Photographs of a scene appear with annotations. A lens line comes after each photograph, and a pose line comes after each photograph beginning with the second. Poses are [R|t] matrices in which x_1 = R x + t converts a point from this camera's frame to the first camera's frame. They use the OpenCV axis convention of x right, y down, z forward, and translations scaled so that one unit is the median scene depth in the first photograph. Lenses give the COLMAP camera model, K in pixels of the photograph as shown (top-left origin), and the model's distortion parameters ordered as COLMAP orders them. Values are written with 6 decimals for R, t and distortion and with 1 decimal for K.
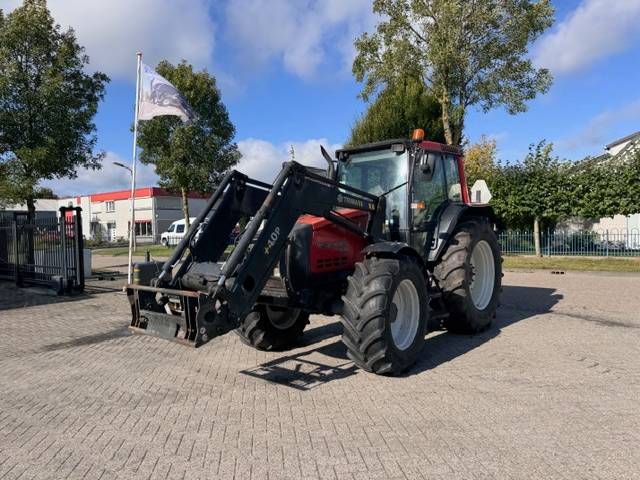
lens RADIAL K [[453.0, 0, 321.5], [0, 453.0, 248.5], [0, 0, 1]] dist [0.068149, -0.084422]
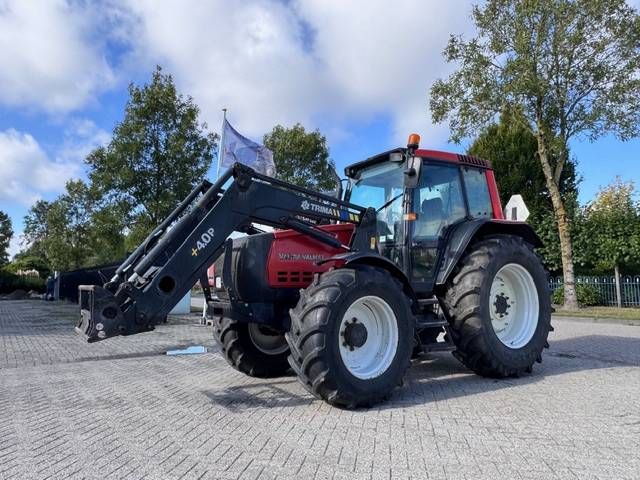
lens RADIAL K [[452.7, 0, 320.0], [0, 452.7, 240.0], [0, 0, 1]] dist [-0.035933, 0.049564]
pose [[0.957637, -0.009407, -0.287824, 0.269934], [-0.031249, 0.990170, -0.136331, 0.067321], [0.286277, 0.139550, 0.947930, 0.120531]]
